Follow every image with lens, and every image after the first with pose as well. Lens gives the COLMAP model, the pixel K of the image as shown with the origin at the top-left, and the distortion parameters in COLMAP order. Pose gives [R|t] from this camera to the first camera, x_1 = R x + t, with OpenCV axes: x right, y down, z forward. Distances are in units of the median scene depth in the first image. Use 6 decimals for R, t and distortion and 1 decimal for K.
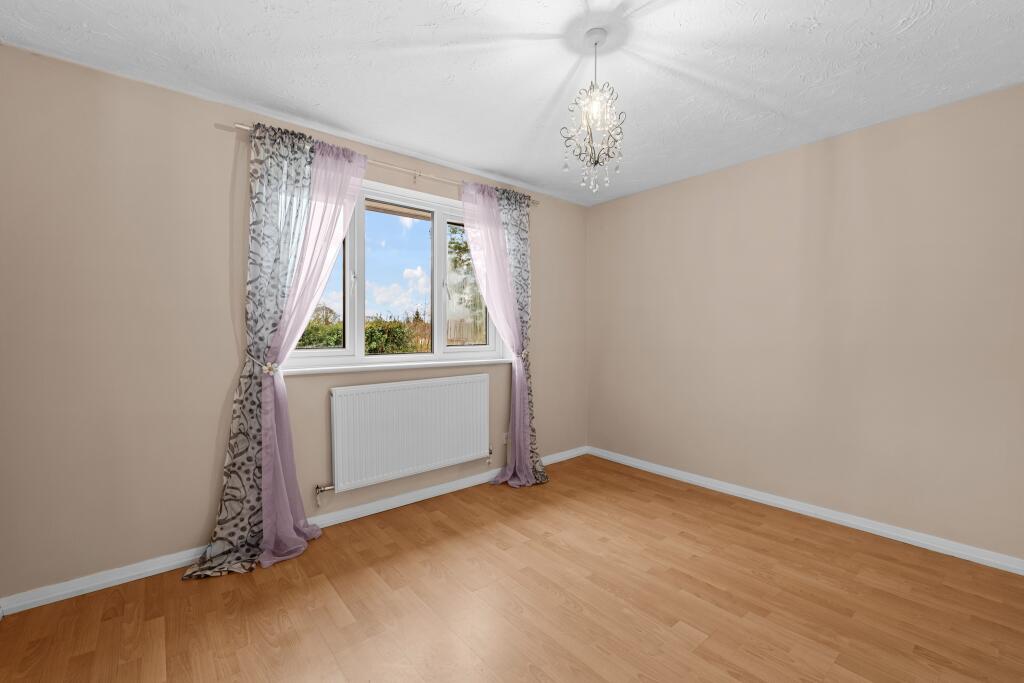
lens RADIAL K [[442.6, 0, 515.4], [0, 442.6, 340.3], [0, 0, 1]] dist [-0.013680, -0.000790]
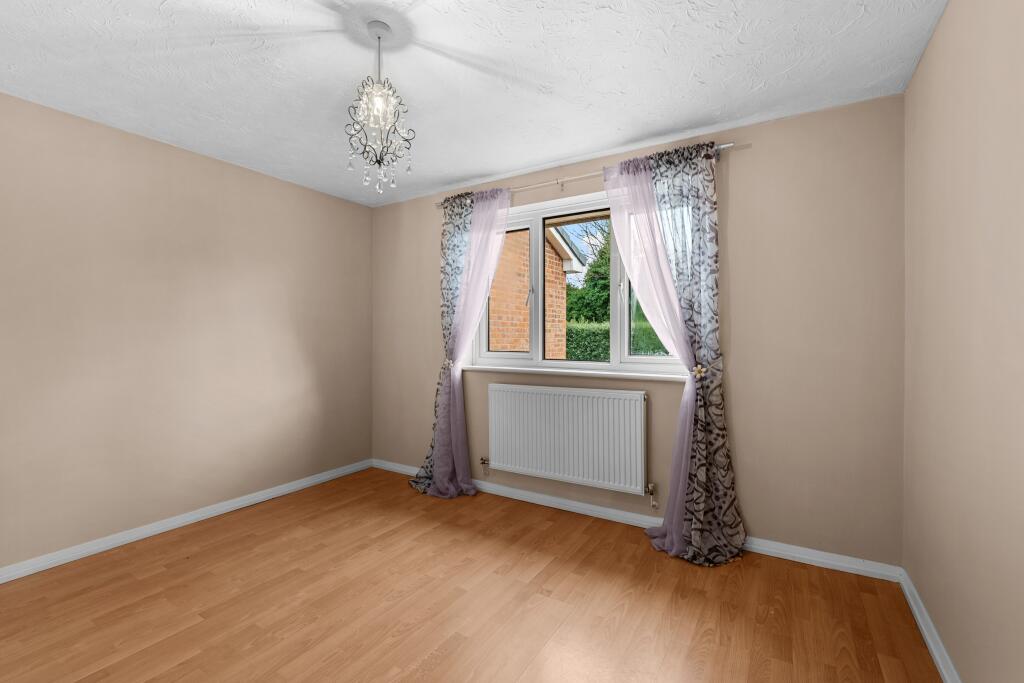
lens RADIAL K [[442.6, 0, 509.1], [0, 442.6, 338.6], [0, 0, 1]] dist [-0.013680, -0.000790]
pose [[0.296512, 0.004139, -0.955020, 0.707272], [-0.021097, 0.999775, -0.002217, -0.014872], [0.954796, 0.020805, 0.296532, 0.599433]]
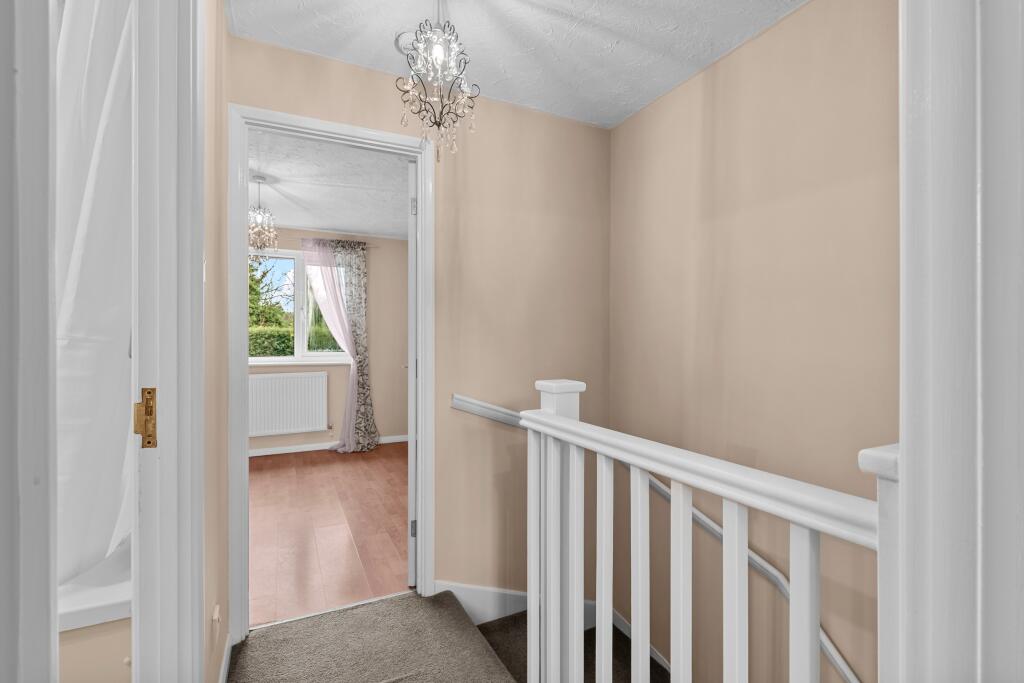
lens RADIAL K [[494.9, 0, 509.6], [0, 494.9, 345.7], [0, 0, 1]] dist [0.003426, -0.000676]
pose [[0.964533, 0.007382, -0.263859, 1.035209], [-0.011042, 0.999862, -0.012389, 0.008480], [0.263731, 0.014863, 0.964482, -0.417457]]
